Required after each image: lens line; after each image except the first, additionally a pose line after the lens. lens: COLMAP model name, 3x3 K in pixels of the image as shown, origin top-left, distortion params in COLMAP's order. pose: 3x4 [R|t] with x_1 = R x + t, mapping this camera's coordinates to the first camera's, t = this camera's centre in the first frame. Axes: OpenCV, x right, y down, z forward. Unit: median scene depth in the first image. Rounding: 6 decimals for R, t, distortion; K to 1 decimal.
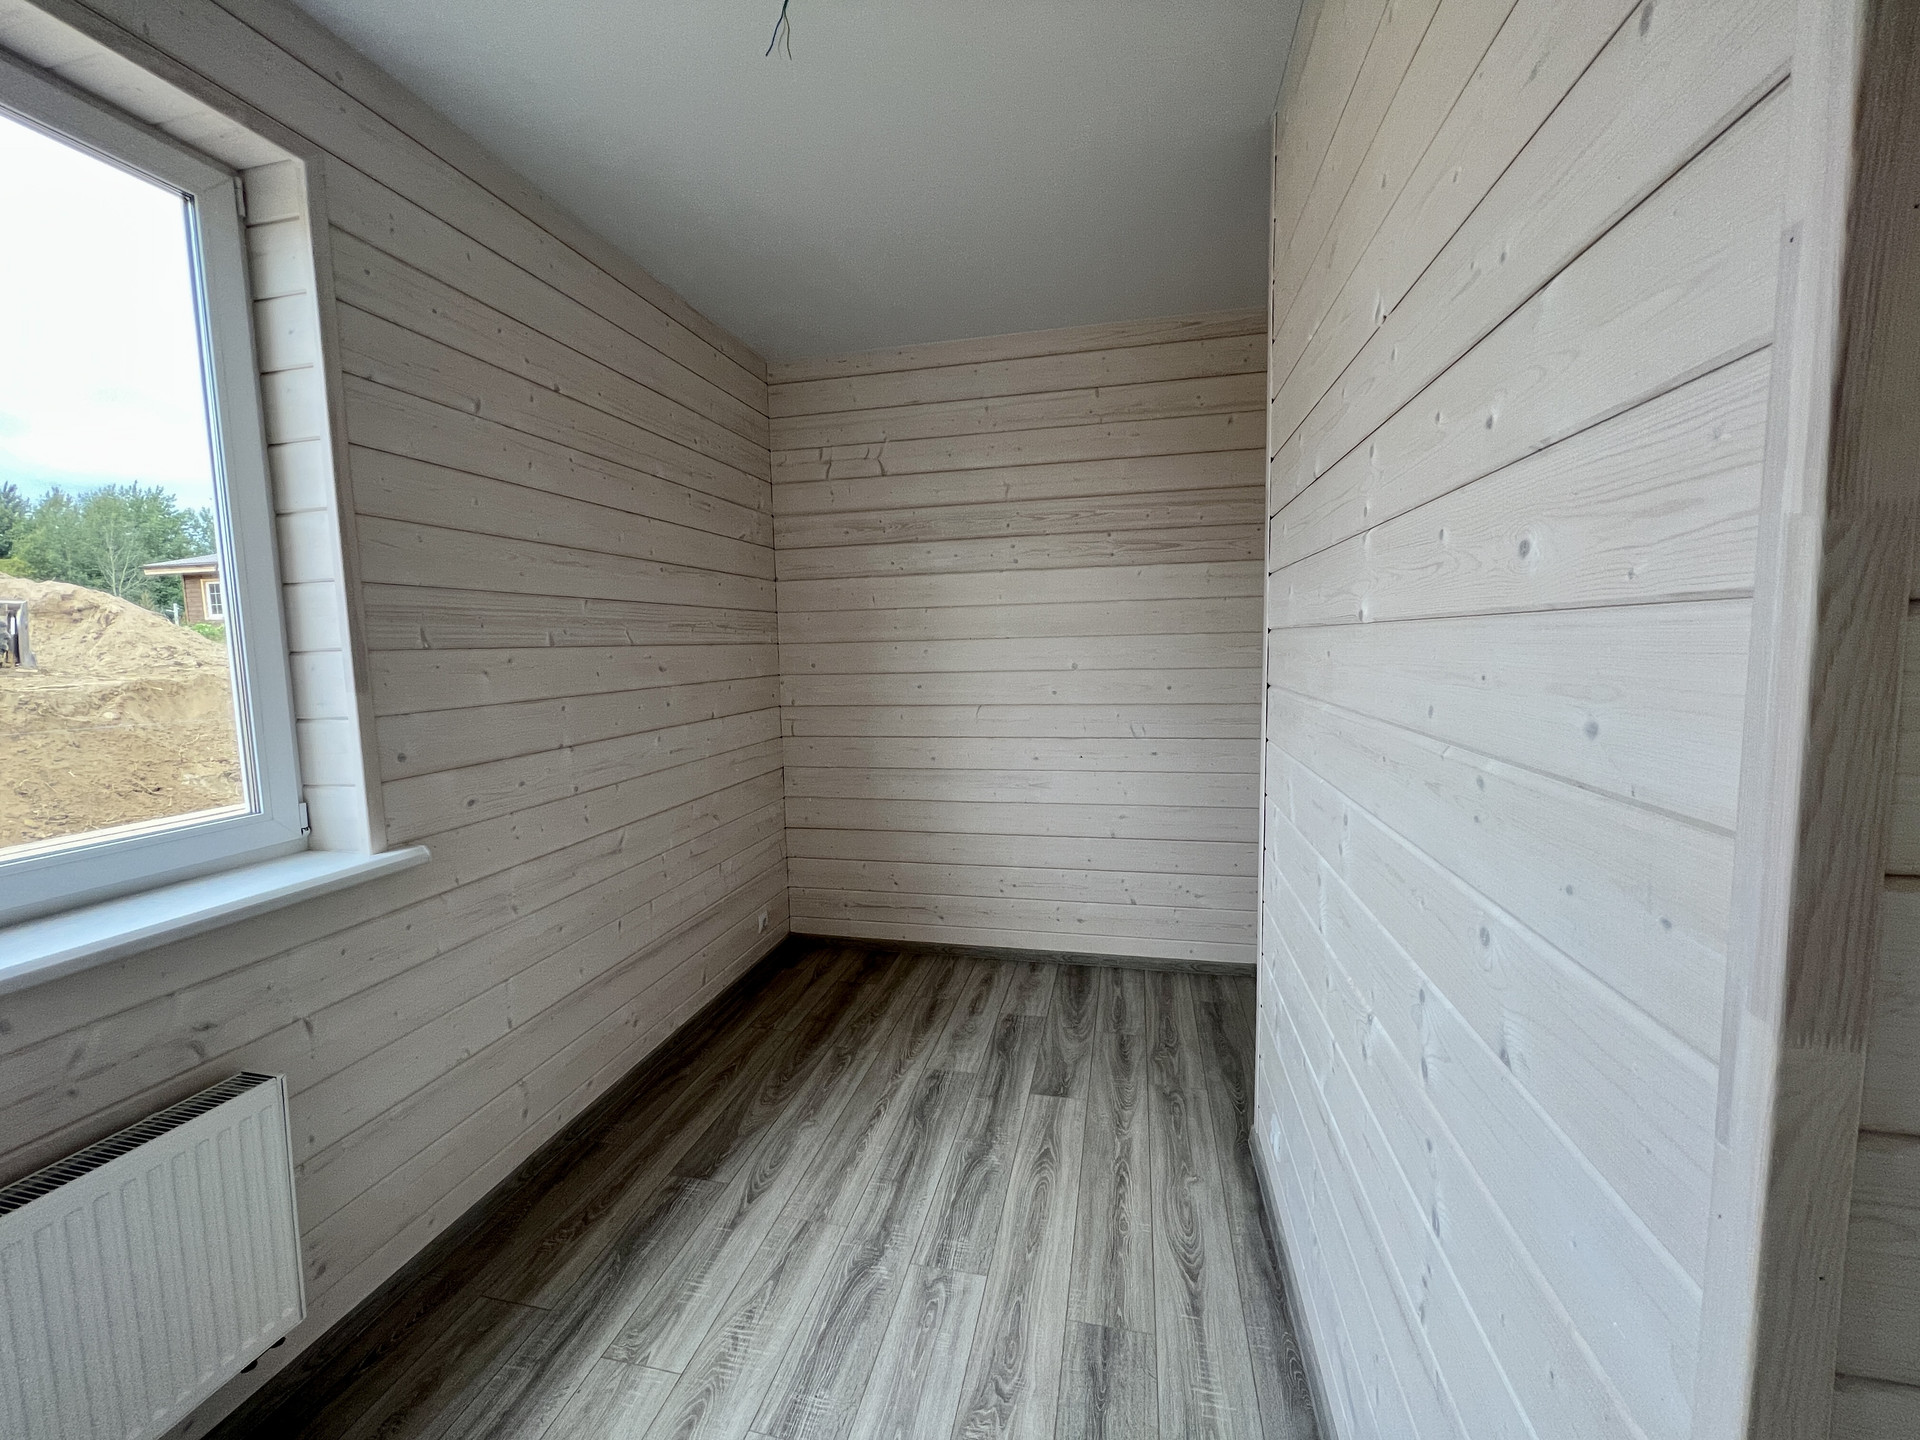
lens RADIAL K [[770.3, 0, 959.3], [0, 770.3, 716.4], [0, 0, 1]] dist [-0.003814, 0.000192]
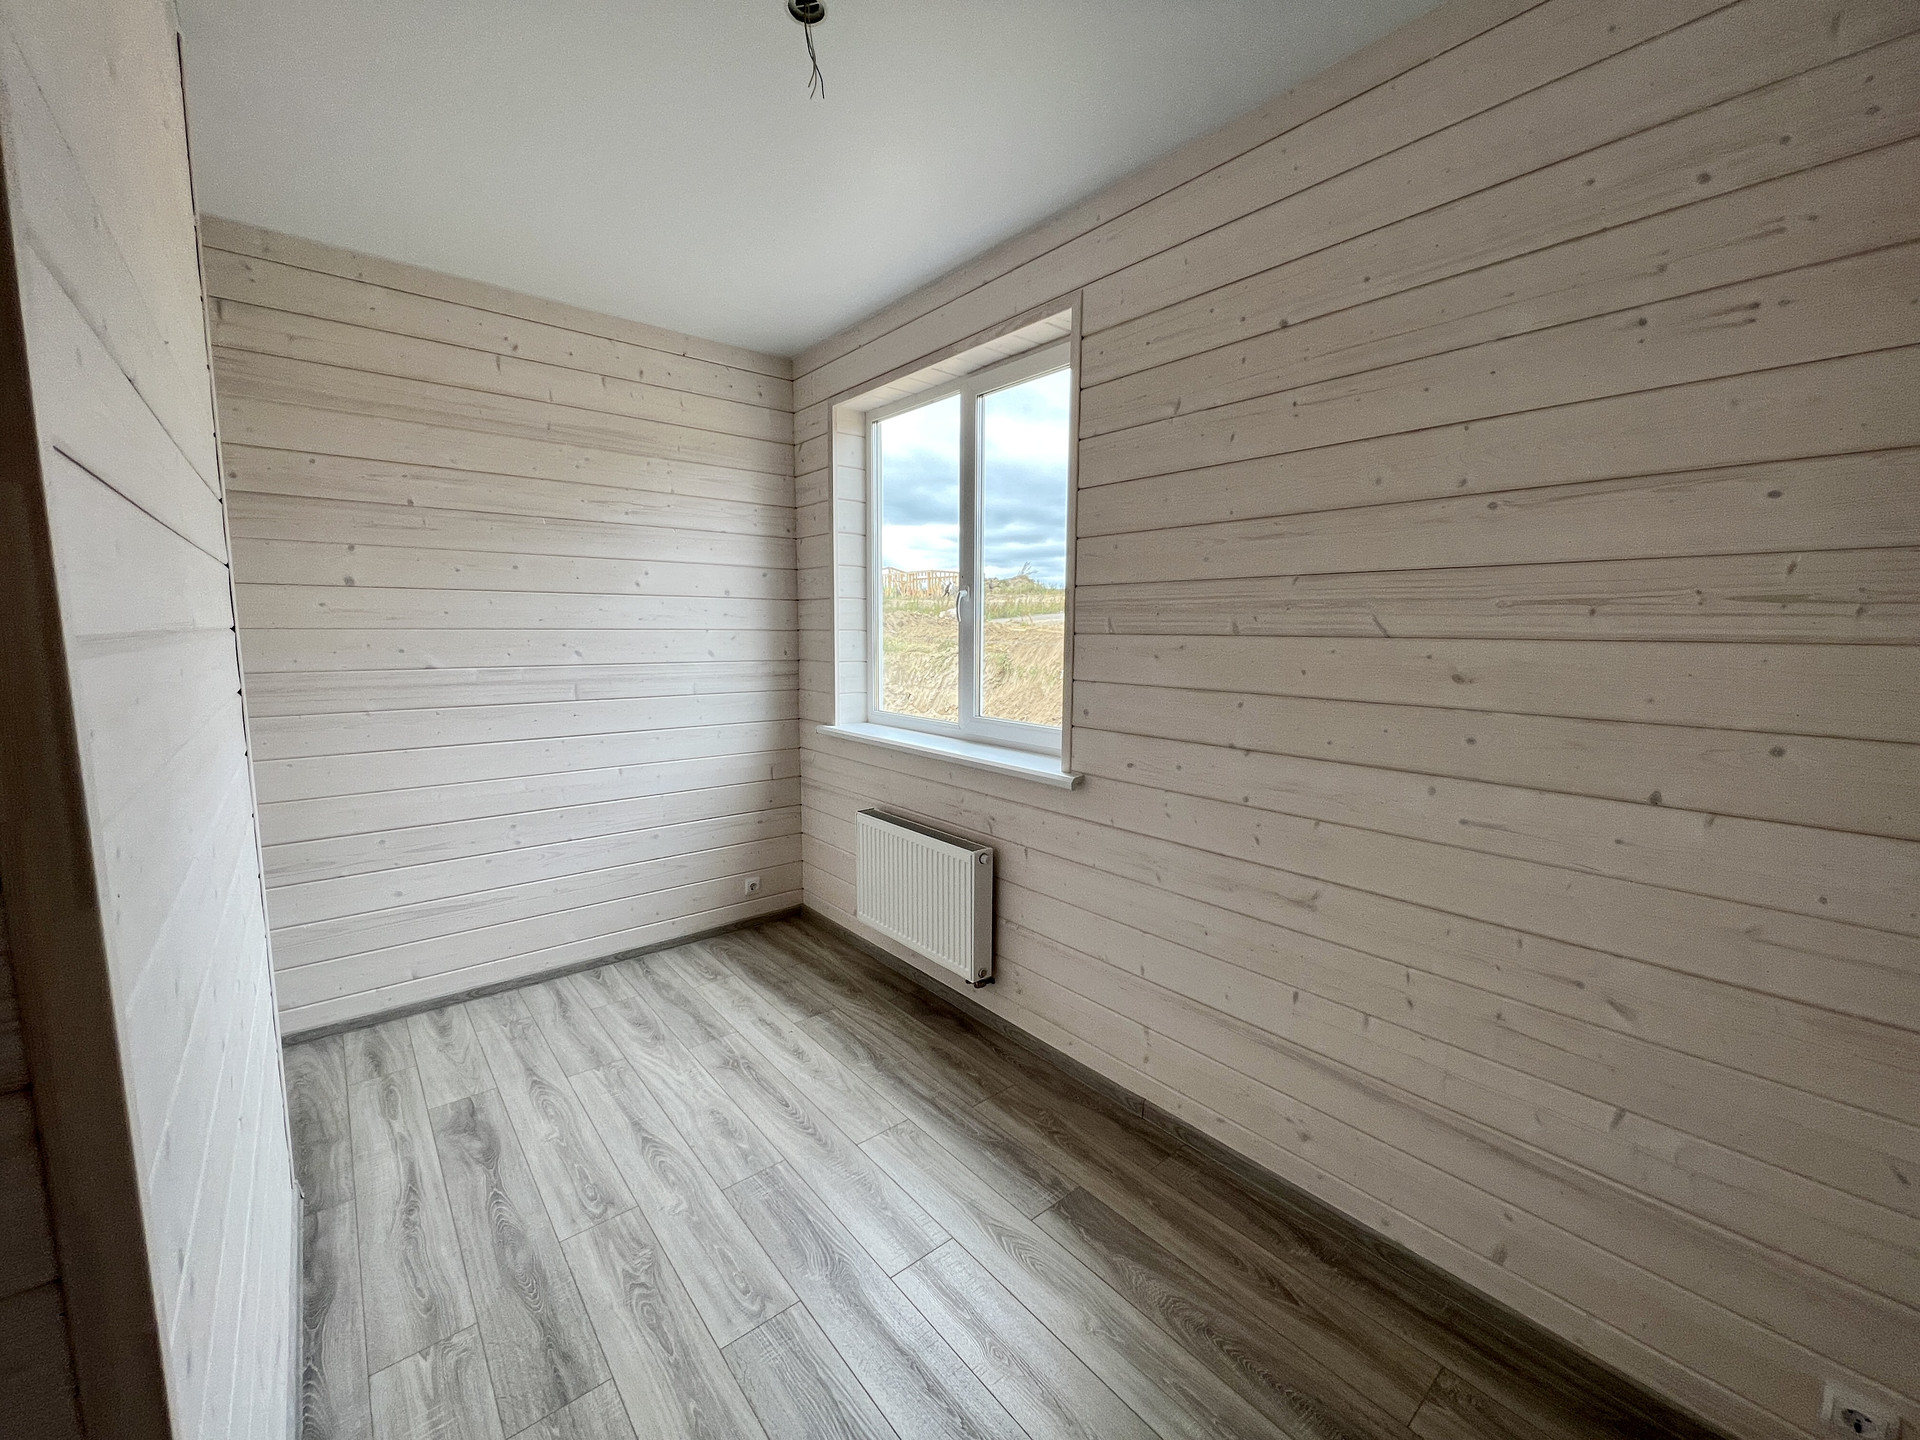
lens RADIAL K [[770.3, 0, 958.2], [0, 770.3, 716.9], [0, 0, 1]] dist [-0.003814, 0.000192]
pose [[-0.611473, 0.109570, -0.783642, 0.404458], [-0.069133, 0.979181, 0.190854, -0.152457], [0.788239, 0.170878, -0.591168, 1.347413]]
